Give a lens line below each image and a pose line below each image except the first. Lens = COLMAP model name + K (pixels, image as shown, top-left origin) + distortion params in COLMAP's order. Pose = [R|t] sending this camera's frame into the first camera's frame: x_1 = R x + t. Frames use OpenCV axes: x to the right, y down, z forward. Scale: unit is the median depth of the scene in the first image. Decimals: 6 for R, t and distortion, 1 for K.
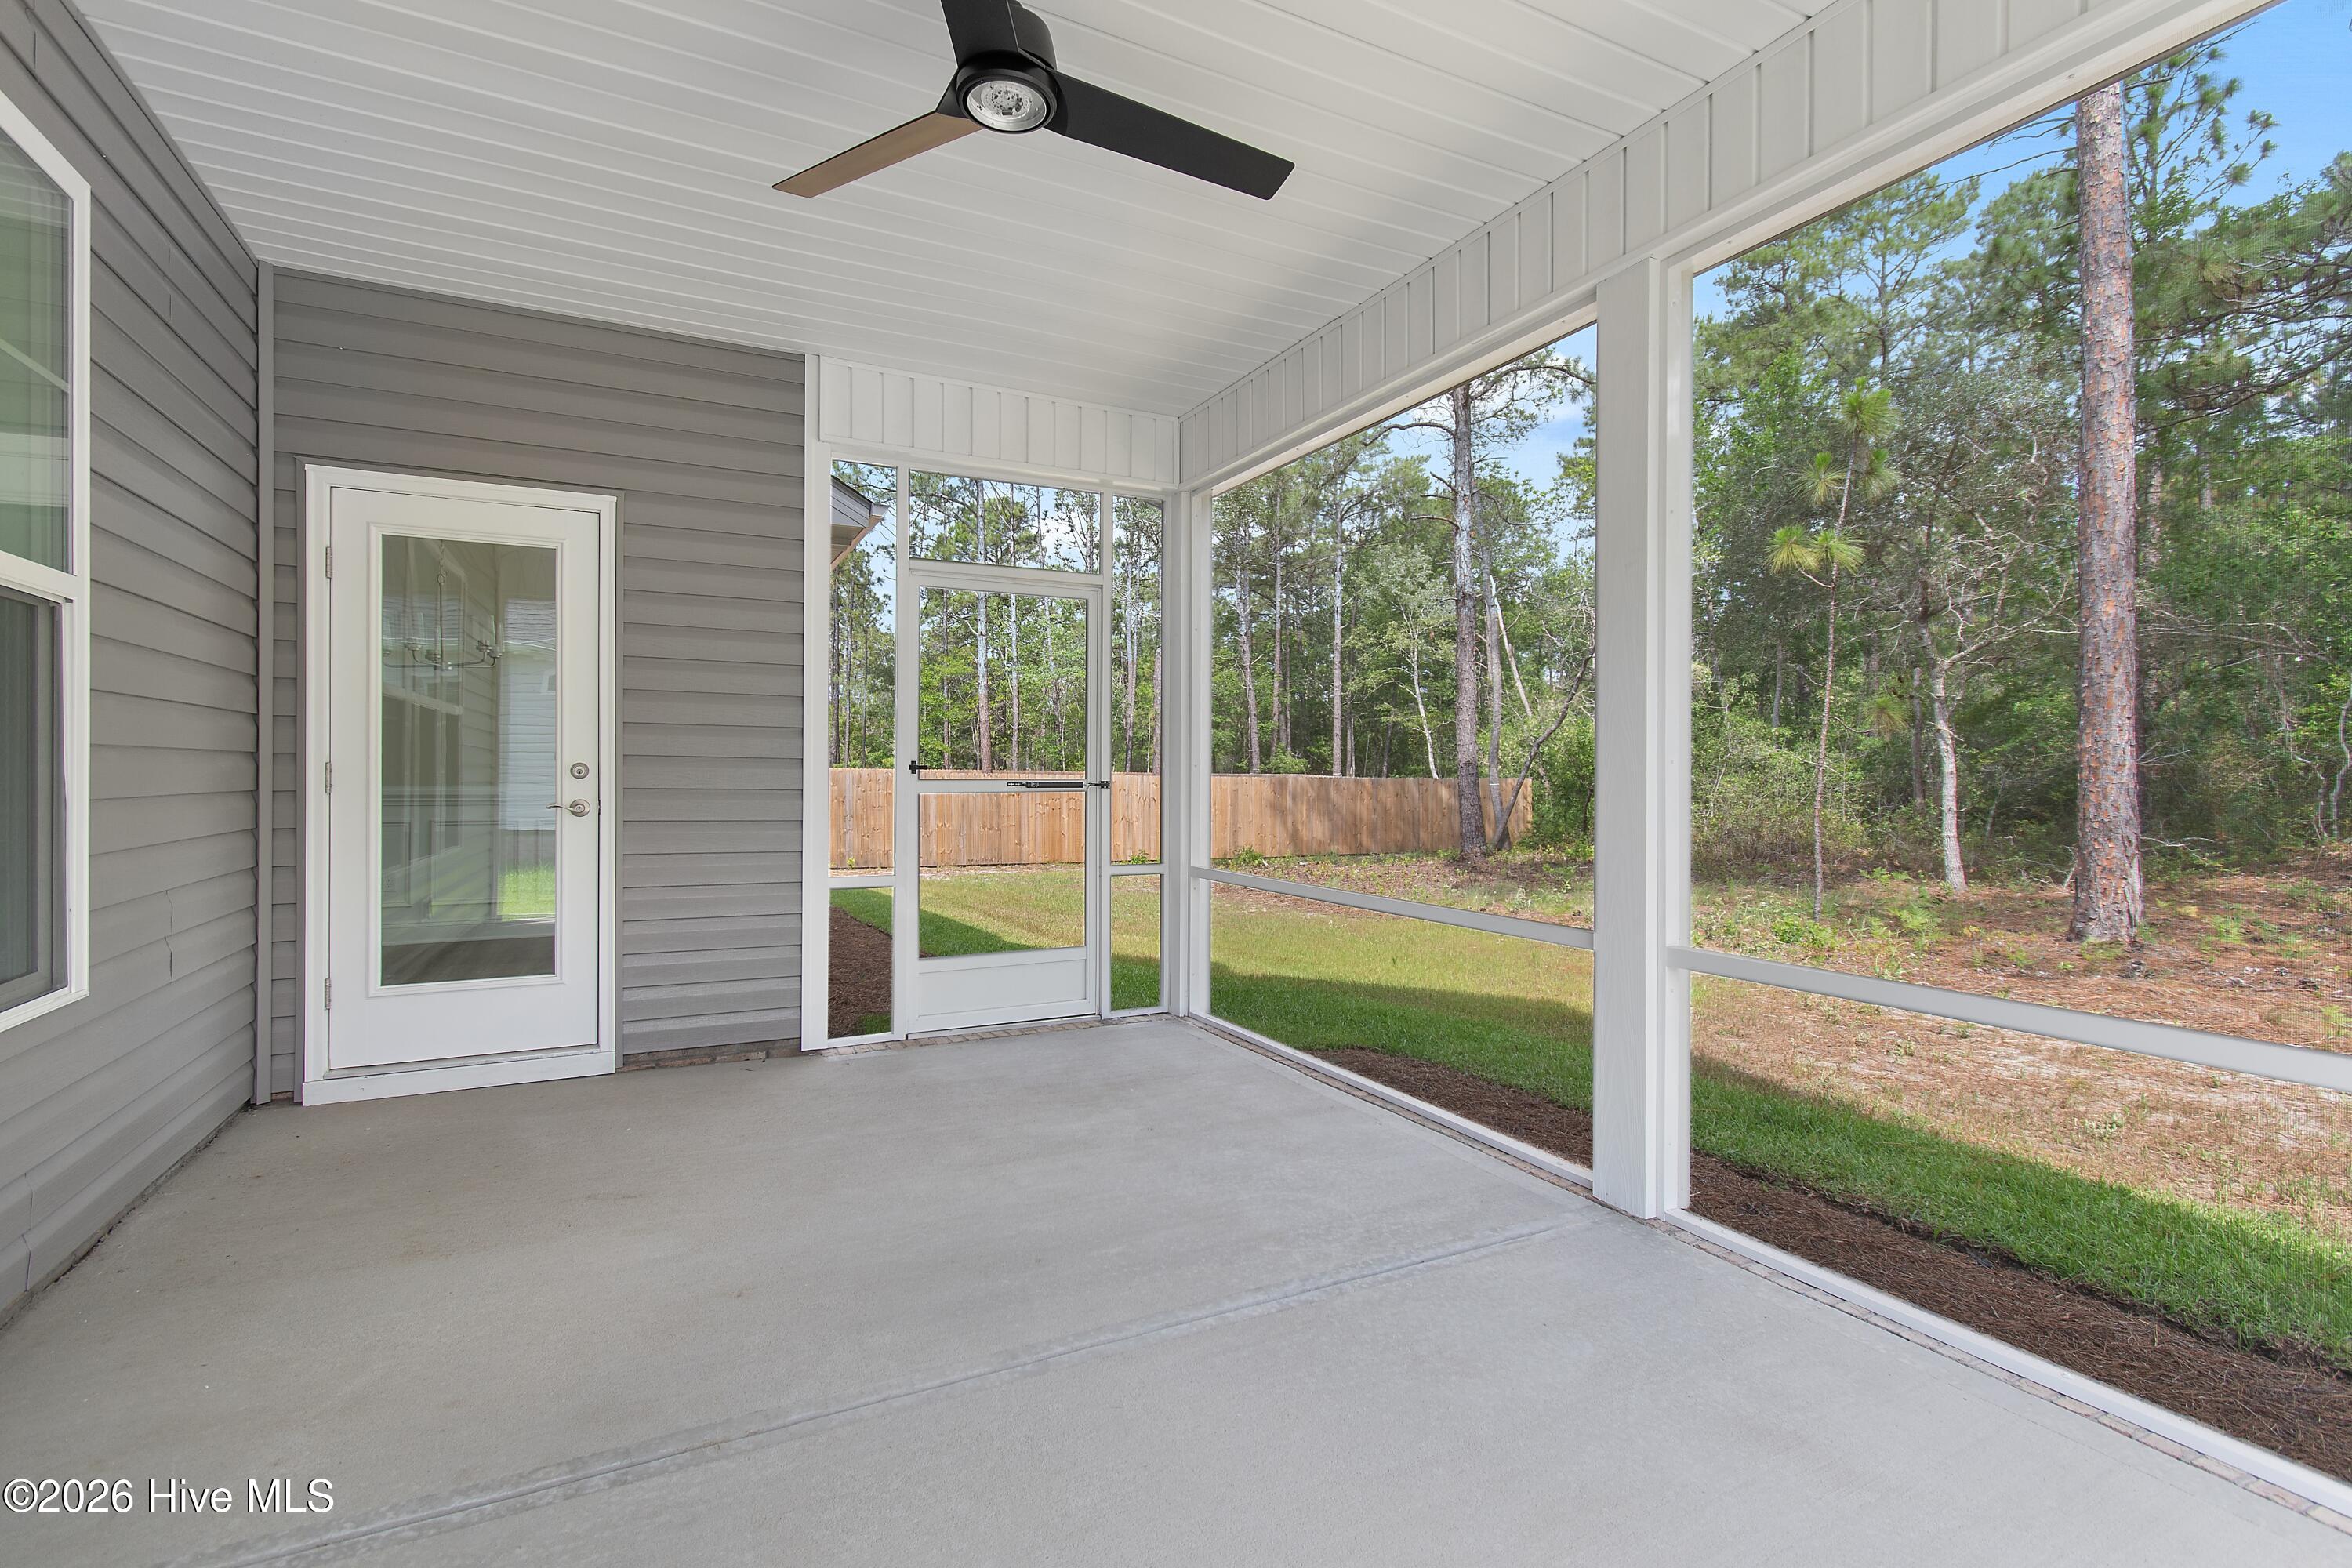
lens RADIAL K [[1067.3, 0, 1185.1], [0, 1067.3, 780.6], [0, 0, 1]] dist [0.005609, -0.001088]
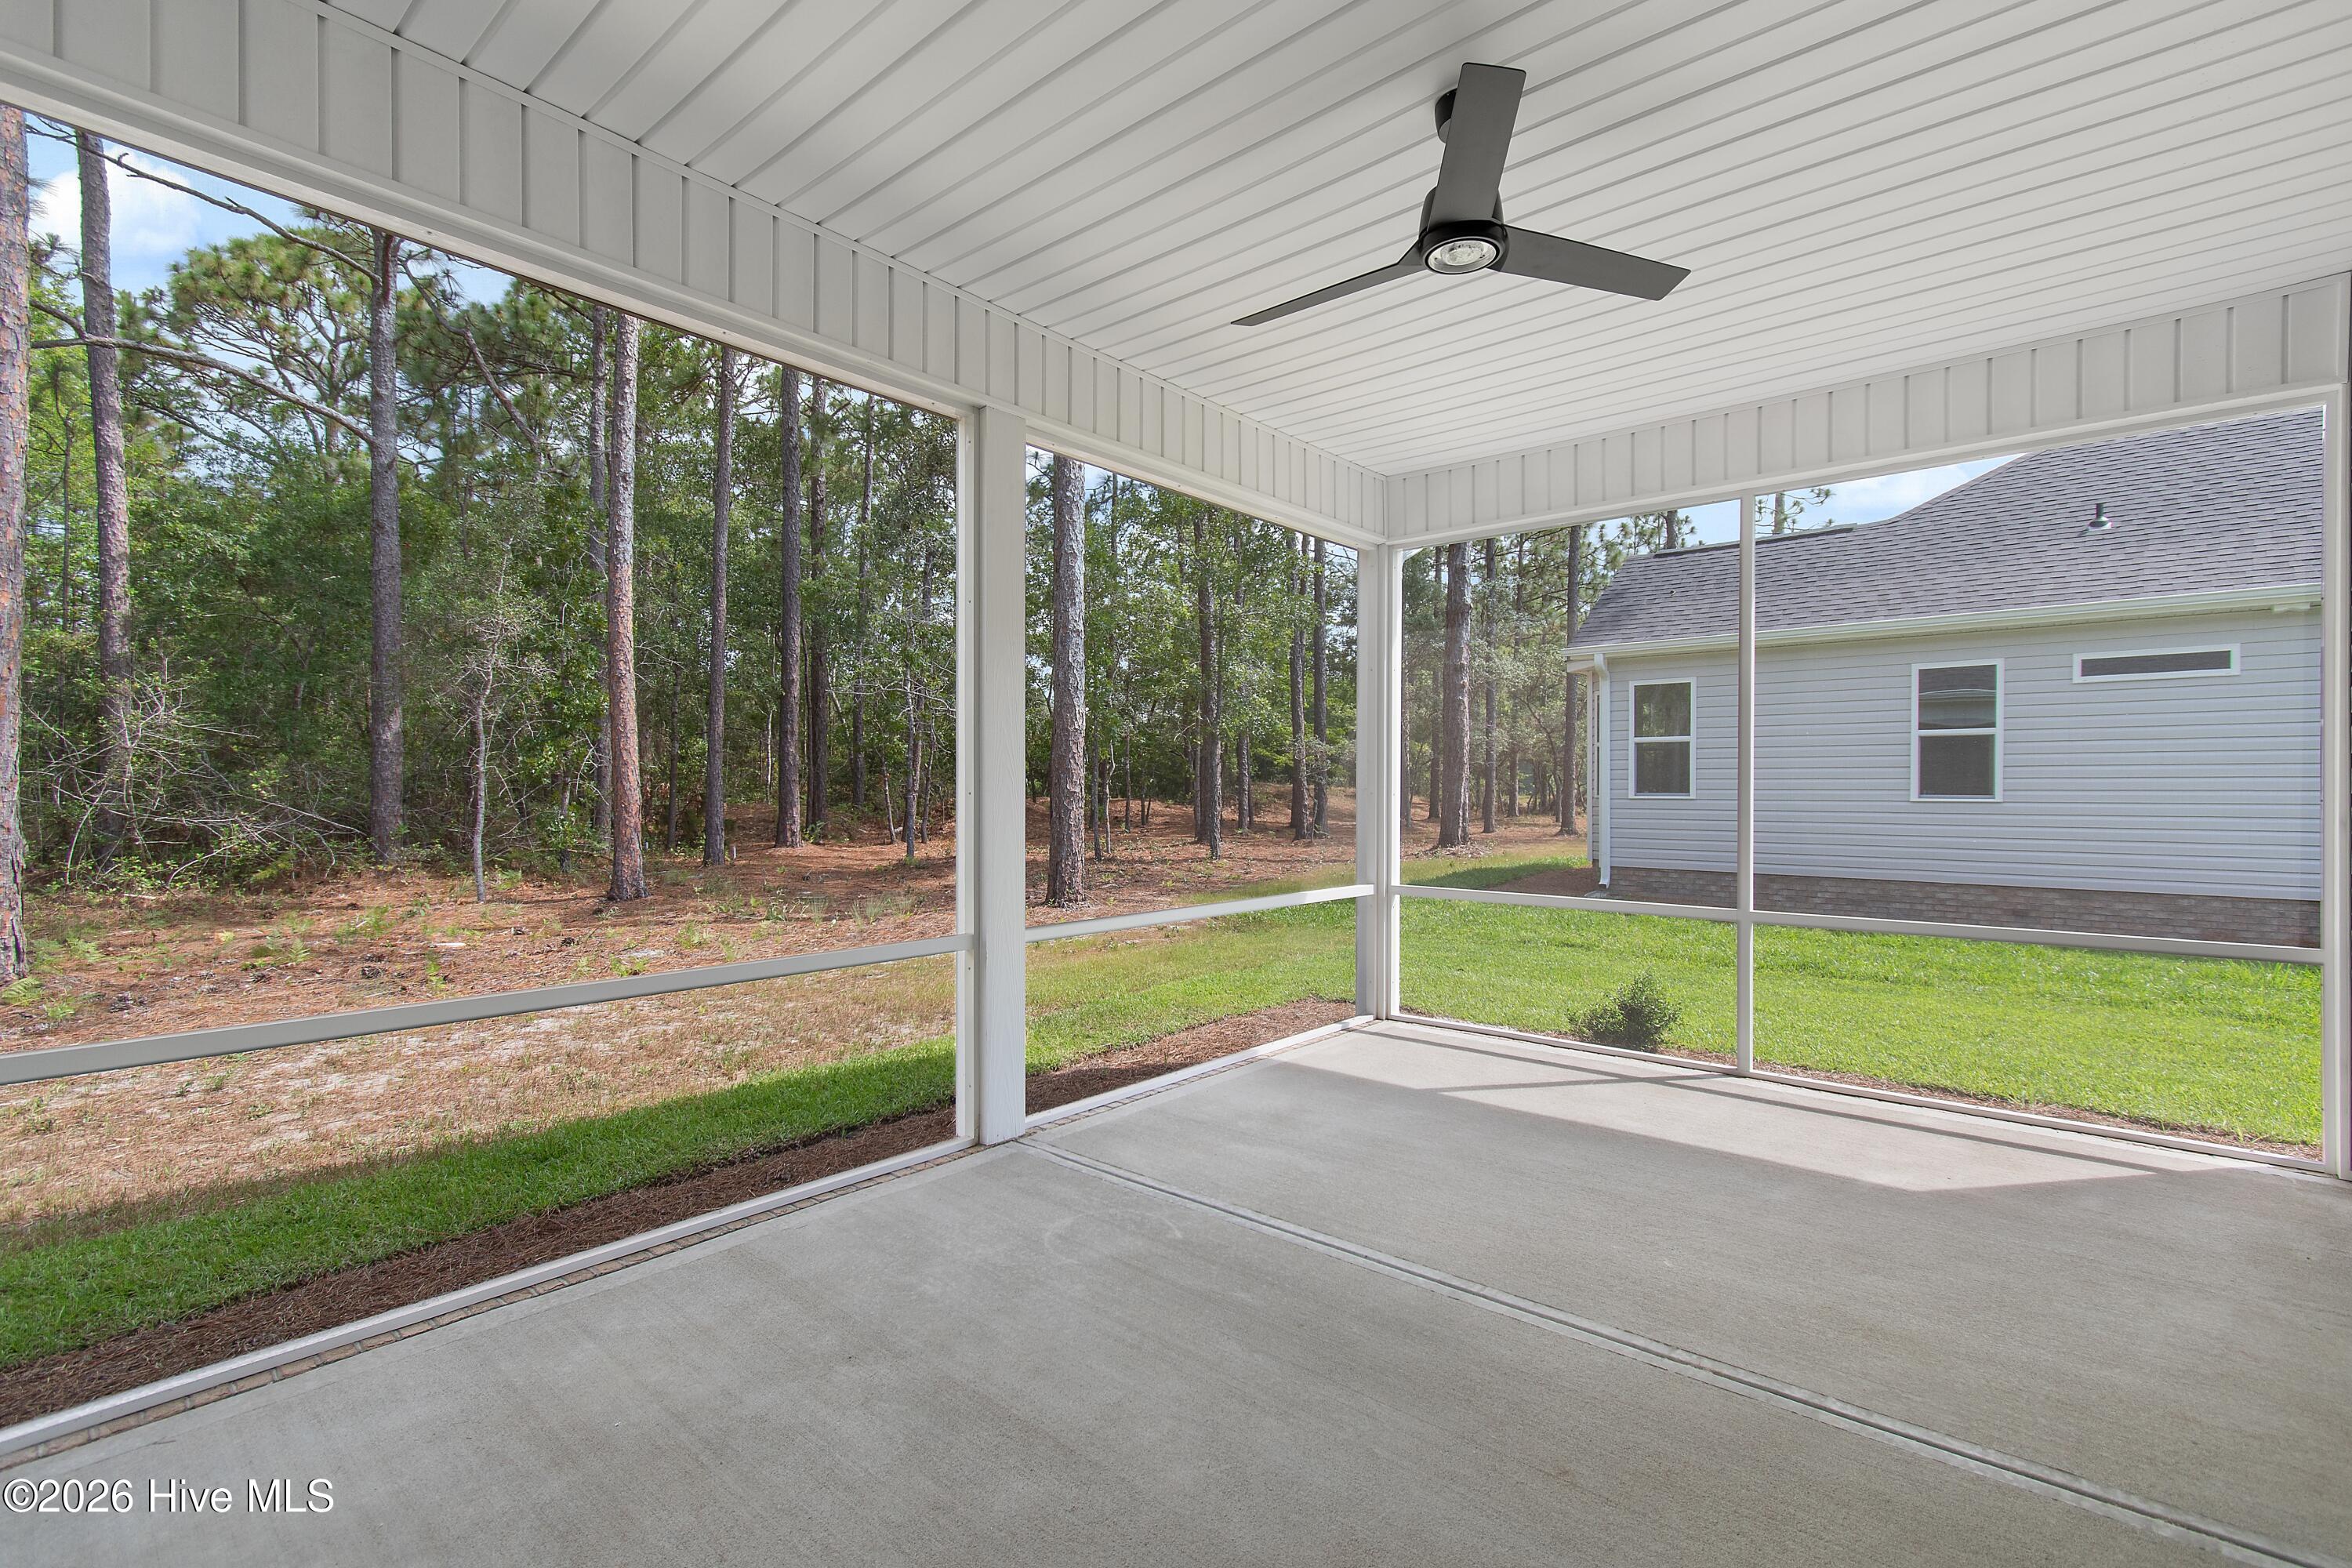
lens RADIAL K [[1067.3, 0, 1190.3], [0, 1067.3, 786.0], [0, 0, 1]] dist [0.005609, -0.001088]
pose [[-0.379601, -0.001016, 0.925150, -0.103646], [0.000090, 0.999999, 0.001136, -0.003226], [-0.925150, 0.000515, -0.379601, 0.153681]]
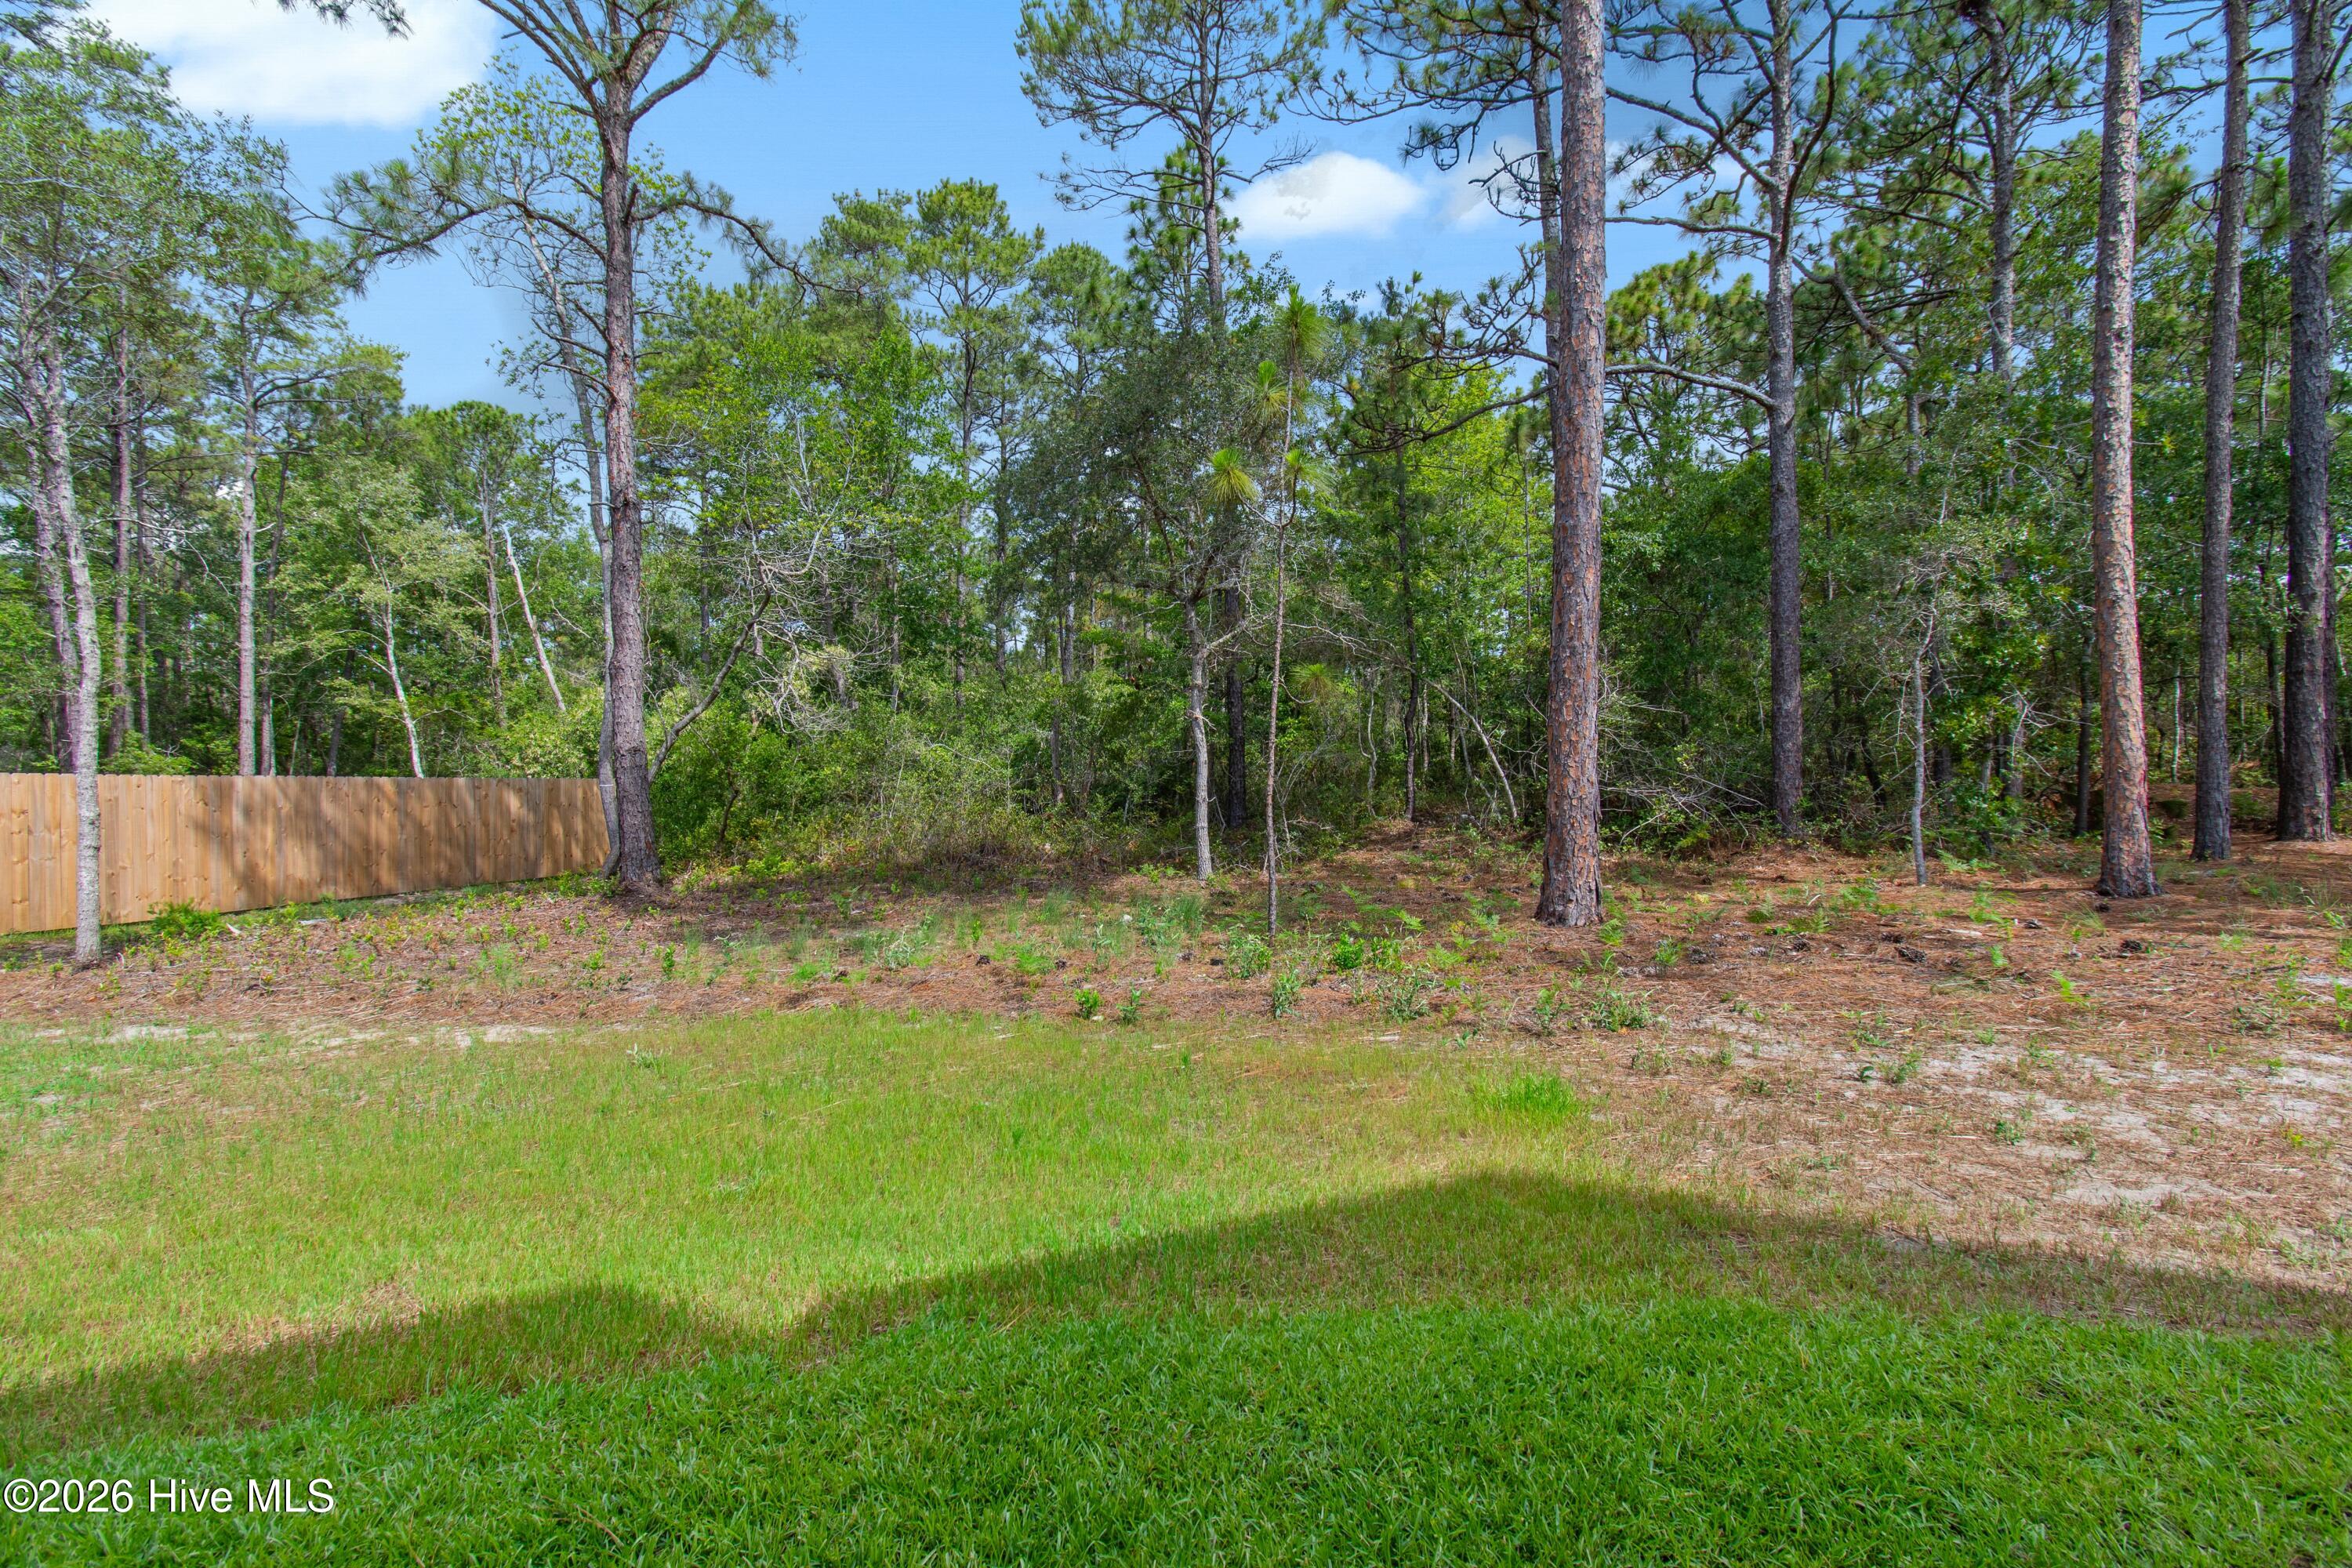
lens RADIAL K [[1067.3, 0, 1164.5], [0, 1067.3, 777.4], [0, 0, 1]] dist [0.005609, -0.001088]
pose [[0.625405, -0.002823, 0.780296, -0.042008], [0.012893, 0.999894, -0.006716, 0.007485], [-0.780194, 0.014261, 0.625375, 0.241497]]
